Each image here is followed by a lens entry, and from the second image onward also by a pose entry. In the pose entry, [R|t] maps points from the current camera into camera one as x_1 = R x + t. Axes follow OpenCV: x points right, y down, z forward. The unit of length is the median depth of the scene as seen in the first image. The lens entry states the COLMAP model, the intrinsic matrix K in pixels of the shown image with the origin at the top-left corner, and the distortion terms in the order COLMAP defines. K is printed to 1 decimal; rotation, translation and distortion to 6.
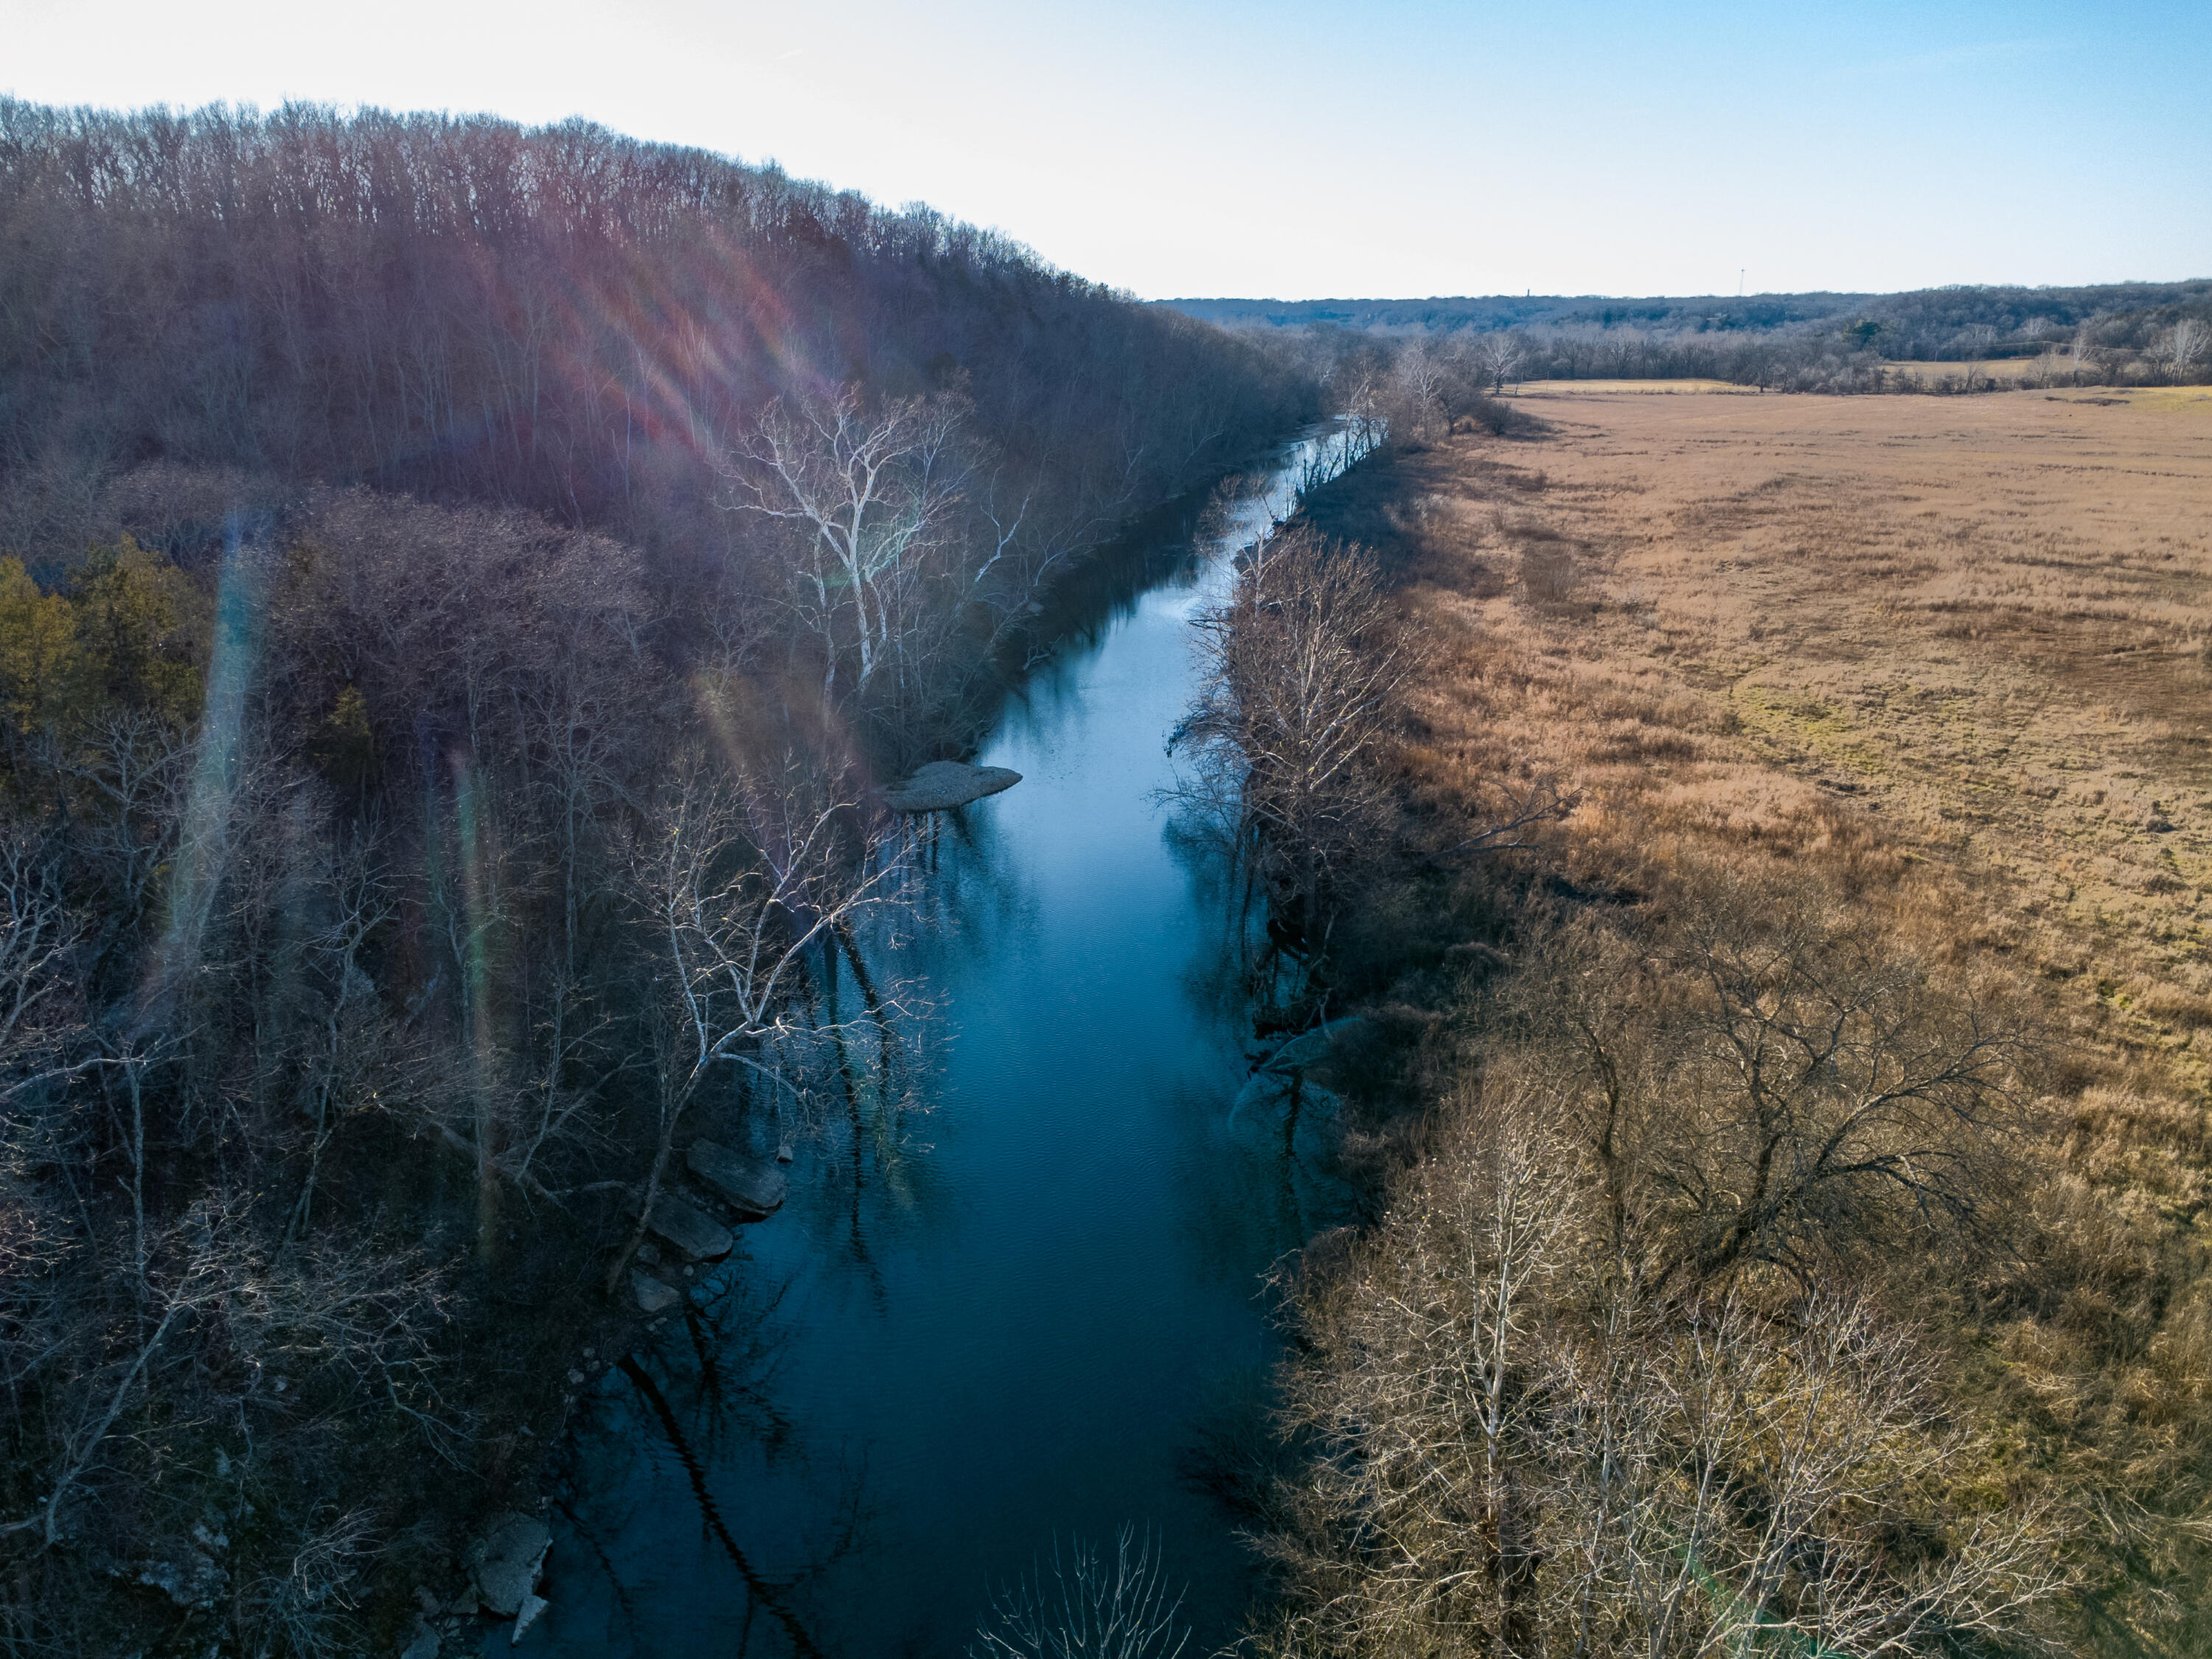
lens RADIAL K [[1551.1, 0, 1104.9], [0, 1551.1, 827.6], [0, 0, 1]] dist [0.003226, -0.004734]
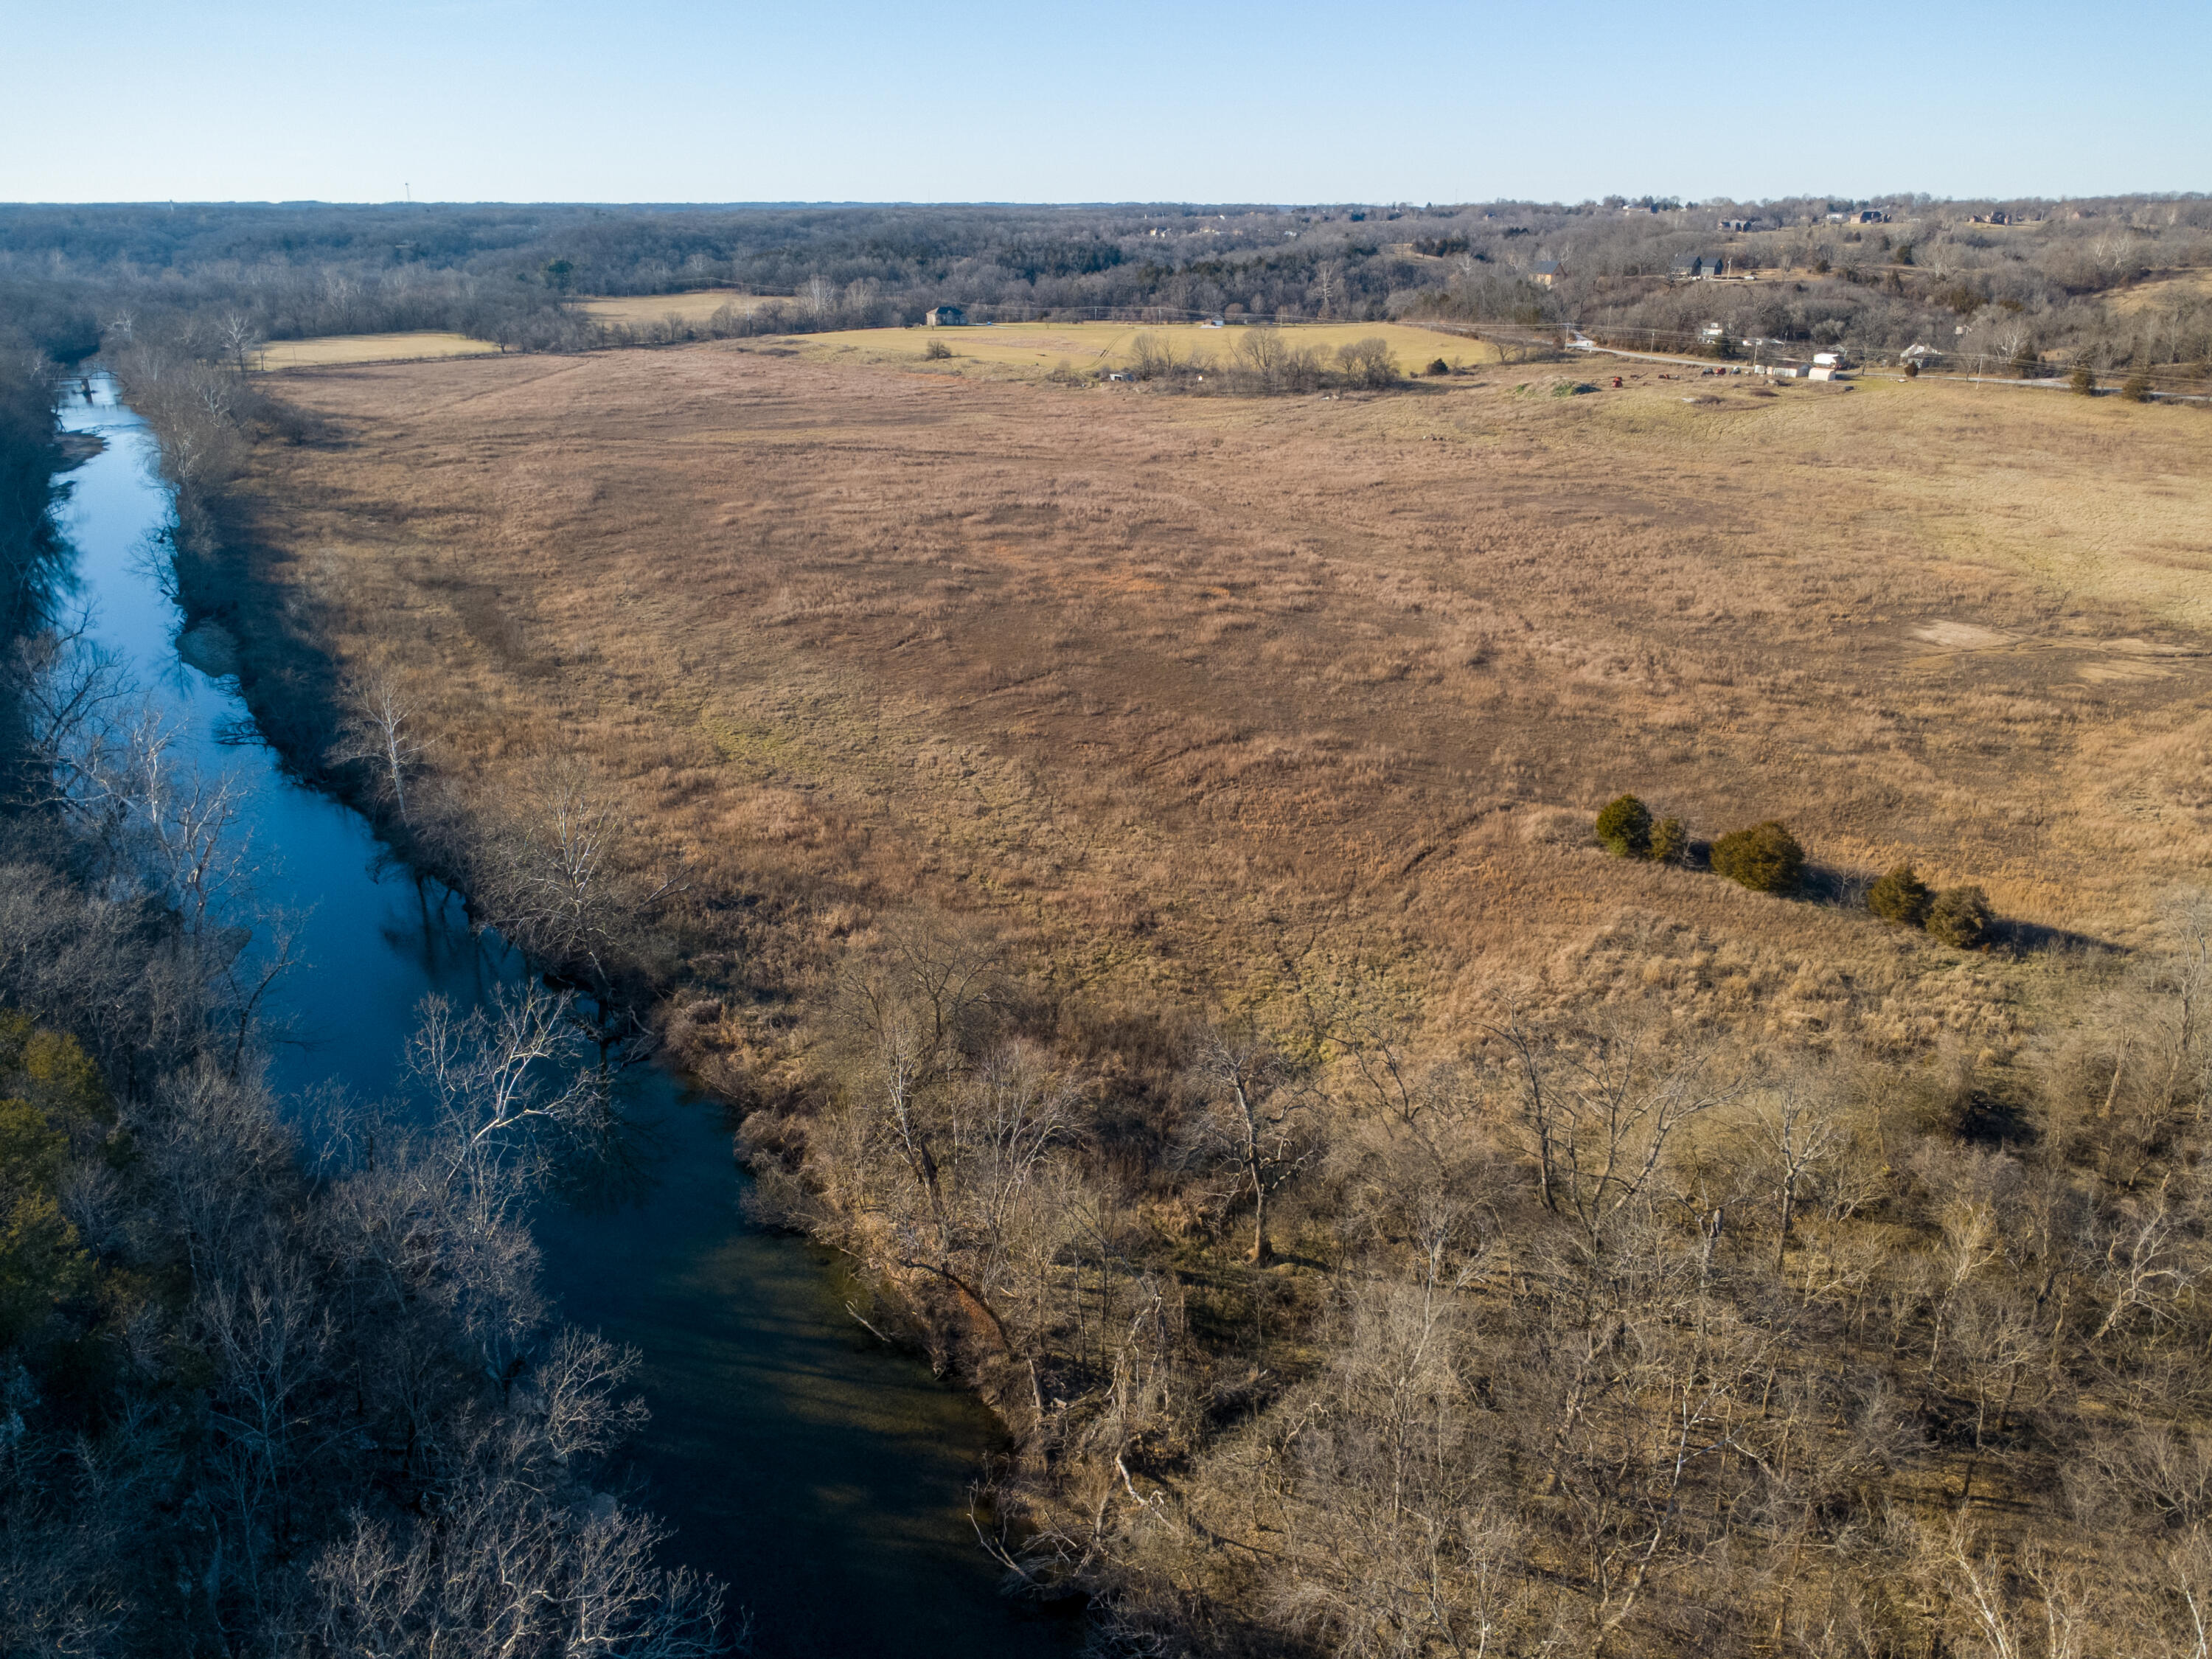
lens RADIAL K [[1551.1, 0, 1104.8], [0, 1551.1, 821.3], [0, 0, 1]] dist [0.003226, -0.004734]
pose [[0.715577, -0.257905, 0.649180, -0.154624], [0.219371, 0.965299, 0.141685, -0.063337], [-0.663194, 0.041025, 0.747323, -0.179955]]
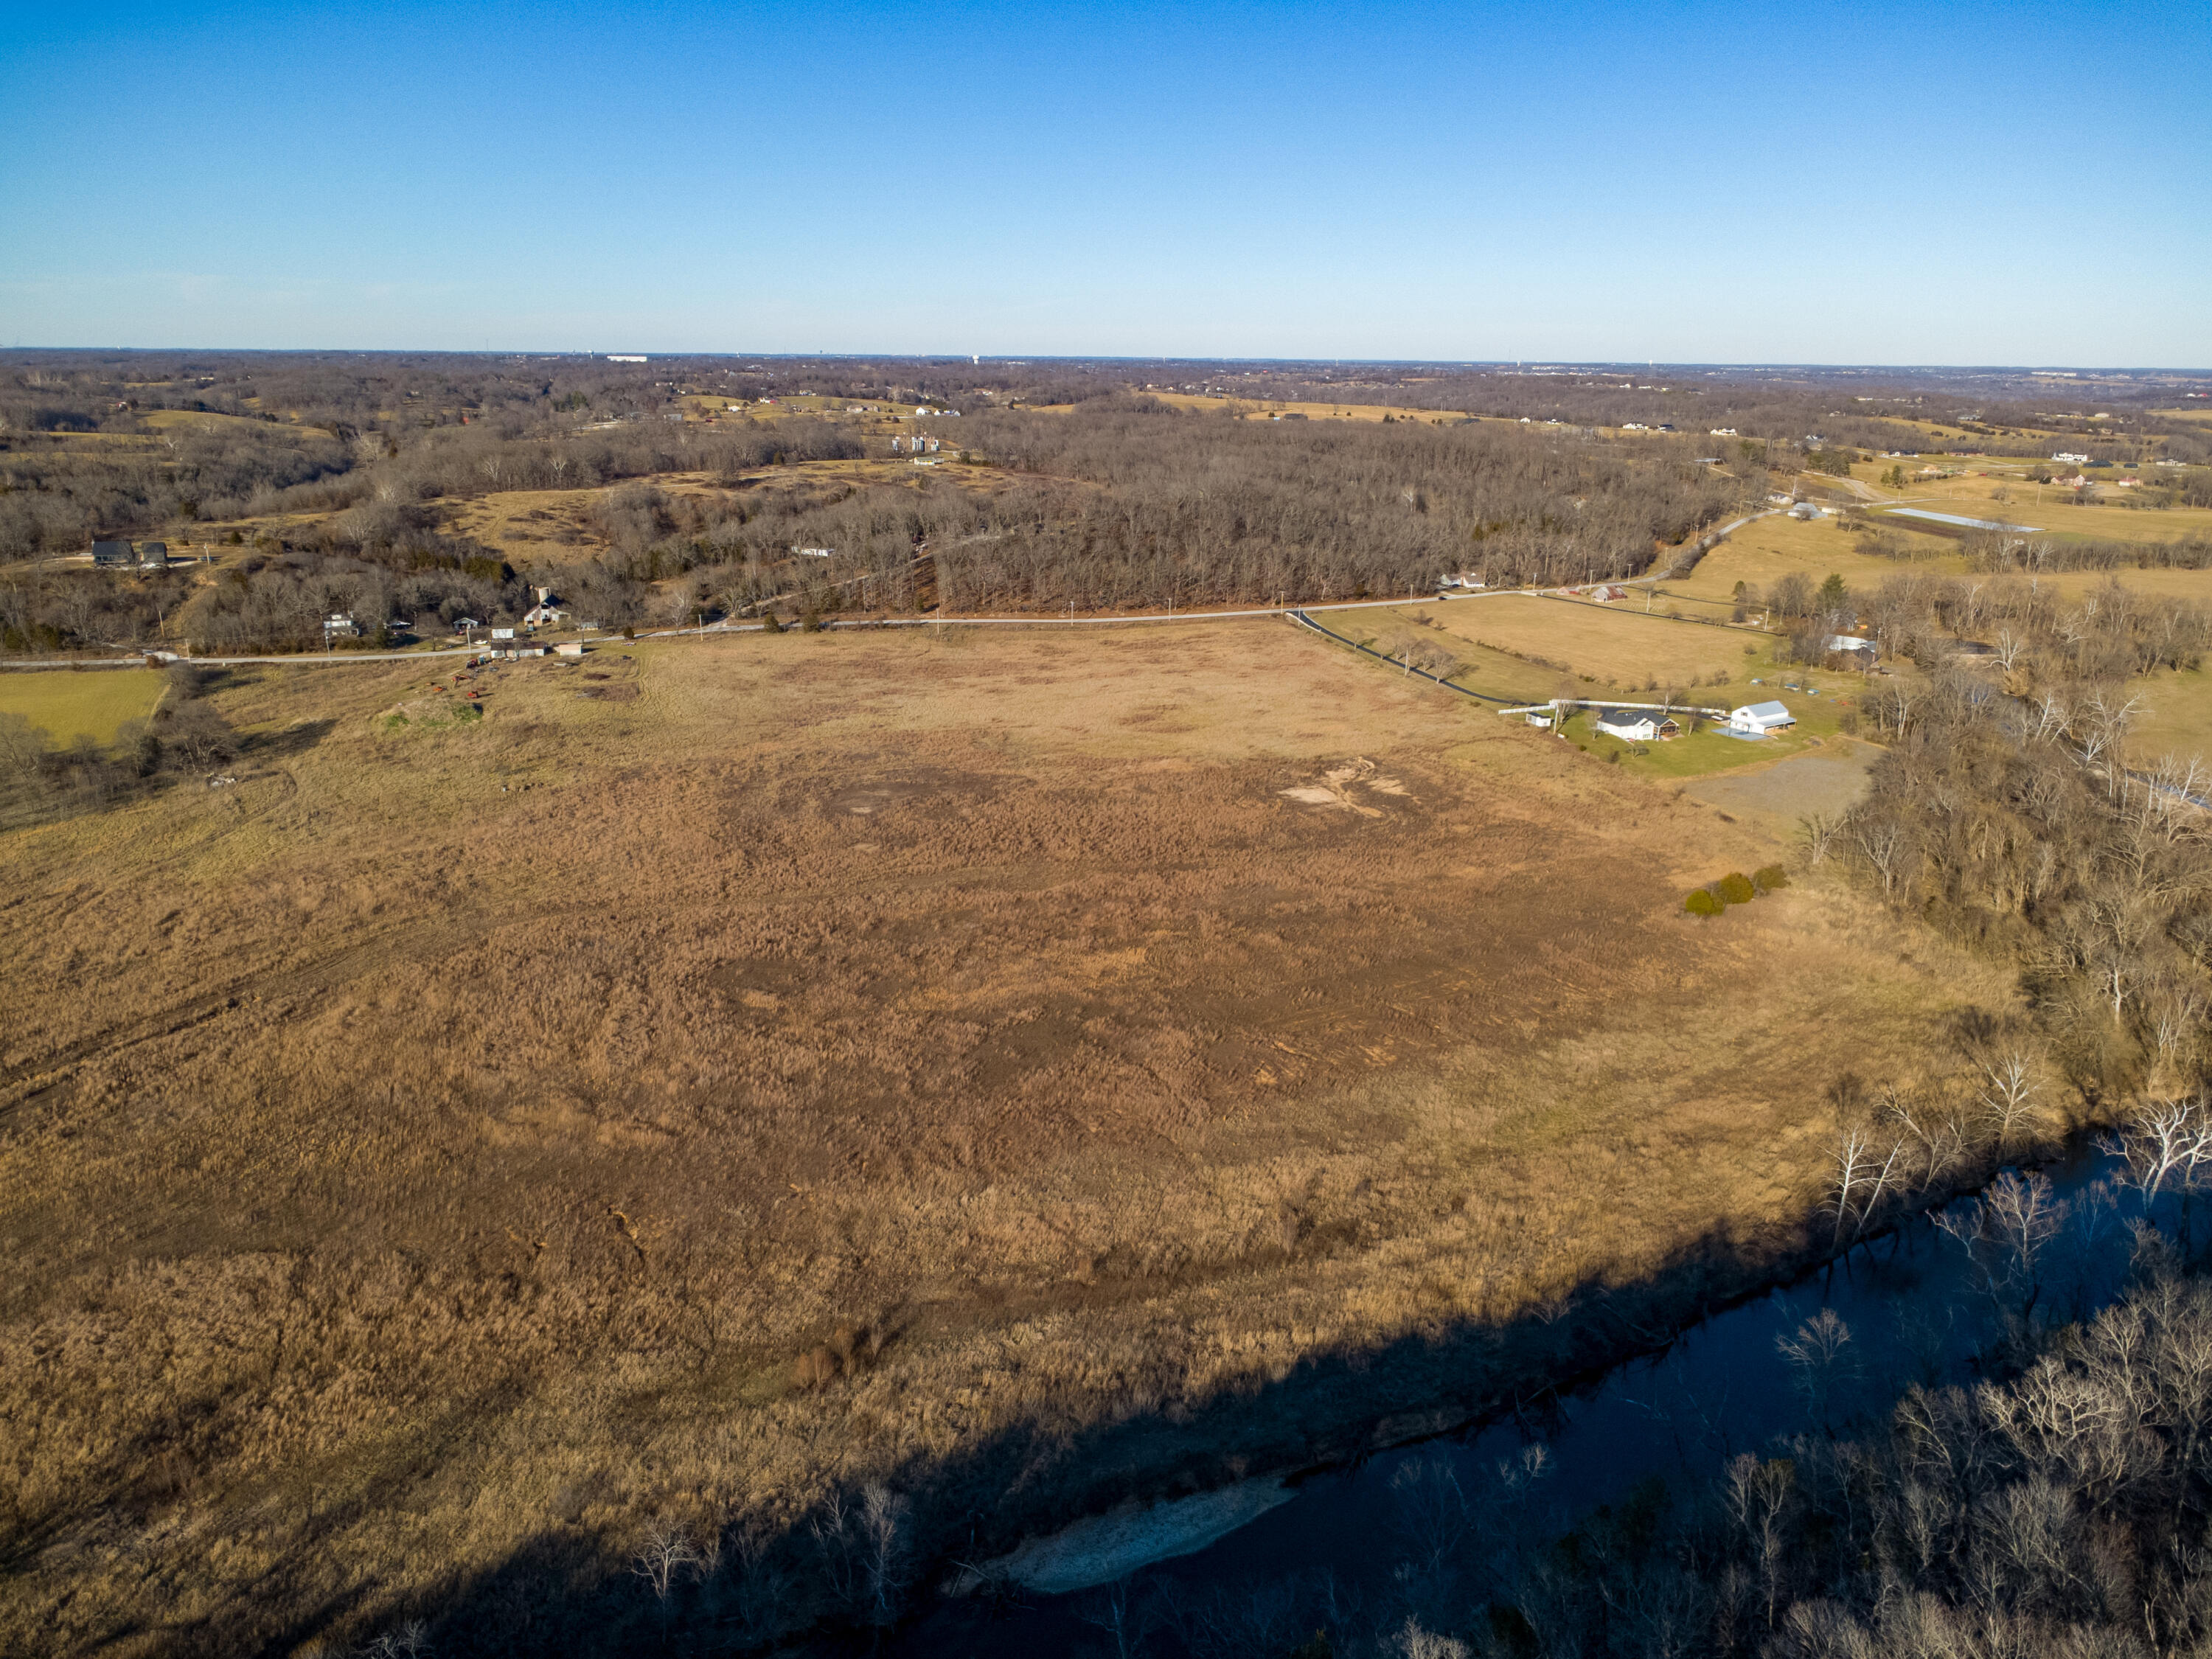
lens RADIAL K [[1551.1, 0, 1105.9], [0, 1551.1, 837.2], [0, 0, 1]] dist [0.003226, -0.004734]
pose [[-0.586952, -0.251213, 0.769662, -0.288956], [0.240423, 0.853678, 0.461985, -0.660544], [-0.773100, 0.456207, -0.440671, 1.006261]]
